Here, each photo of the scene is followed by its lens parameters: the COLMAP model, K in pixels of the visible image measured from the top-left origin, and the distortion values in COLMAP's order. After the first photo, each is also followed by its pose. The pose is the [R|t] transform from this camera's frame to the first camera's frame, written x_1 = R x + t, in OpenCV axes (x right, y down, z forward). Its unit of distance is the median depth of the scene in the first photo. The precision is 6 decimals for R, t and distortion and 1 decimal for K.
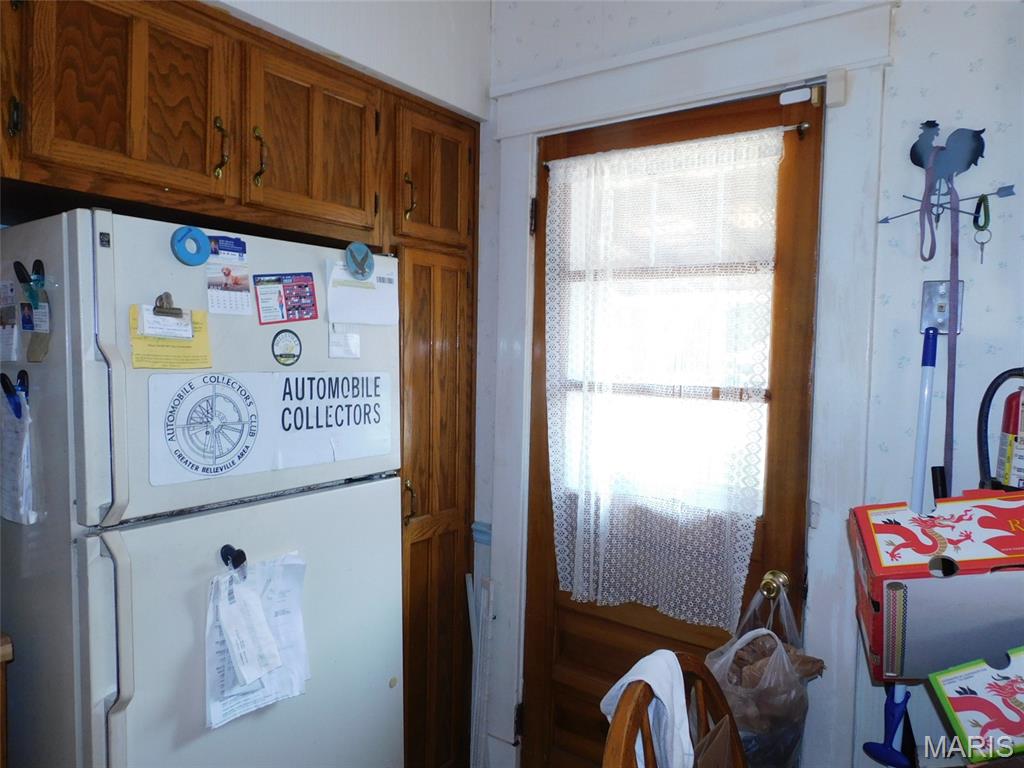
lens RADIAL K [[729.4, 0, 512.7], [0, 729.4, 390.7], [0, 0, 1]] dist [-0.003076, -0.005946]
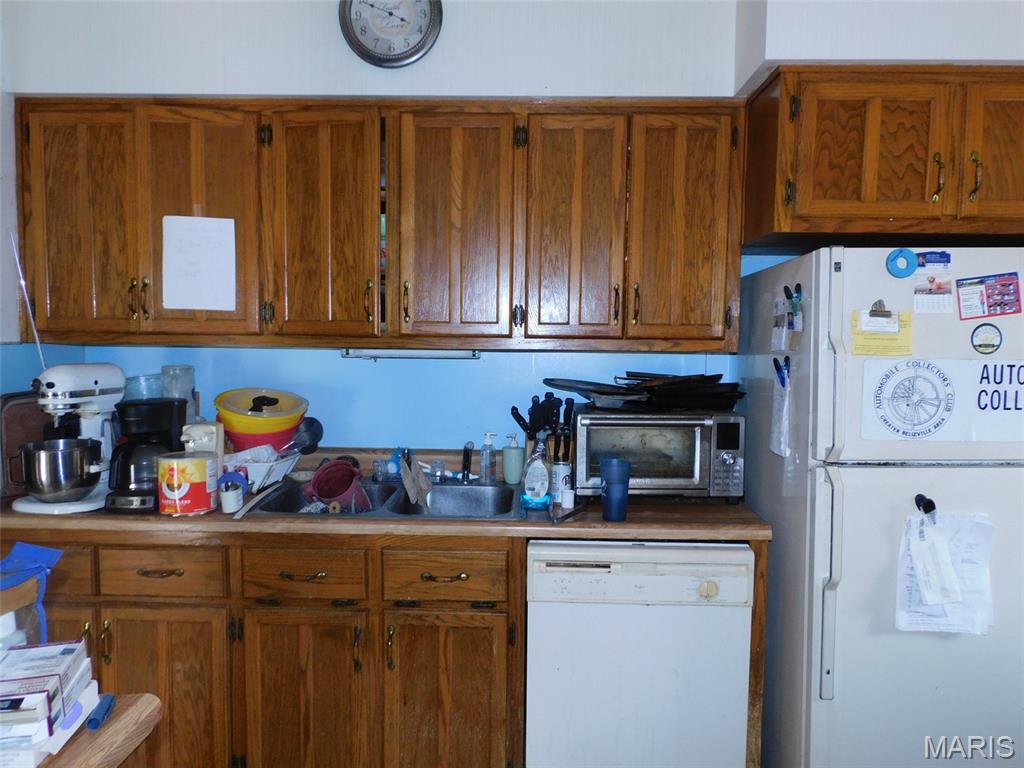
lens RADIAL K [[729.4, 0, 512.7], [0, 729.4, 390.7], [0, 0, 1]] dist [-0.003076, -0.005946]
pose [[0.541615, 0.045509, -0.839394, 0.282557], [-0.036676, 0.998862, 0.030490, 0.017803], [0.839826, 0.014272, 0.542667, -0.293582]]
